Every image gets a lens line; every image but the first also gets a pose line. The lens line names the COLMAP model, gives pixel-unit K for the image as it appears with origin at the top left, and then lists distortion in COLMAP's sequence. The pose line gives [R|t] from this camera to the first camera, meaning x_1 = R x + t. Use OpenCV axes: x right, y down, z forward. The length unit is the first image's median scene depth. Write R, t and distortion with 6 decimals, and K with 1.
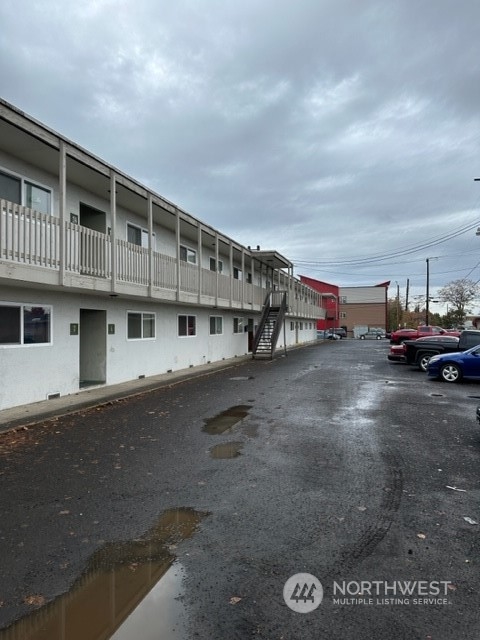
lens RADIAL K [[444.5, 0, 241.1], [0, 444.5, 321.9], [0, 0, 1]] dist [-0.000238, -0.000334]
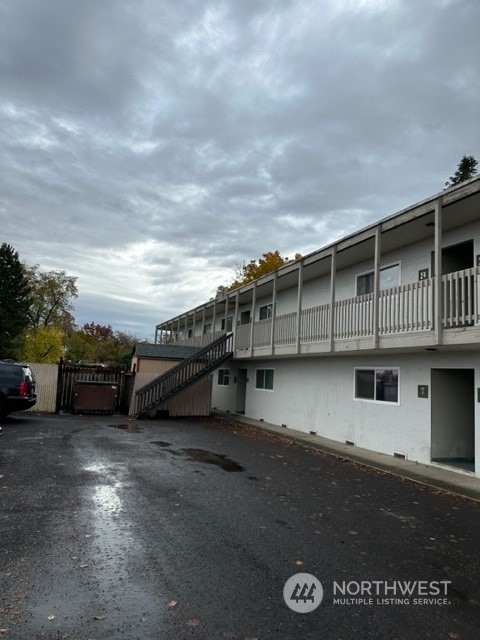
lens RADIAL K [[444.5, 0, 241.2], [0, 444.5, 320.3], [0, 0, 1]] dist [-0.000238, -0.000334]
pose [[-0.775111, -0.130639, -0.618171, 0.515843], [-0.053783, 0.988482, -0.141460, 0.021633], [0.629531, -0.076400, -0.773210, 1.527822]]
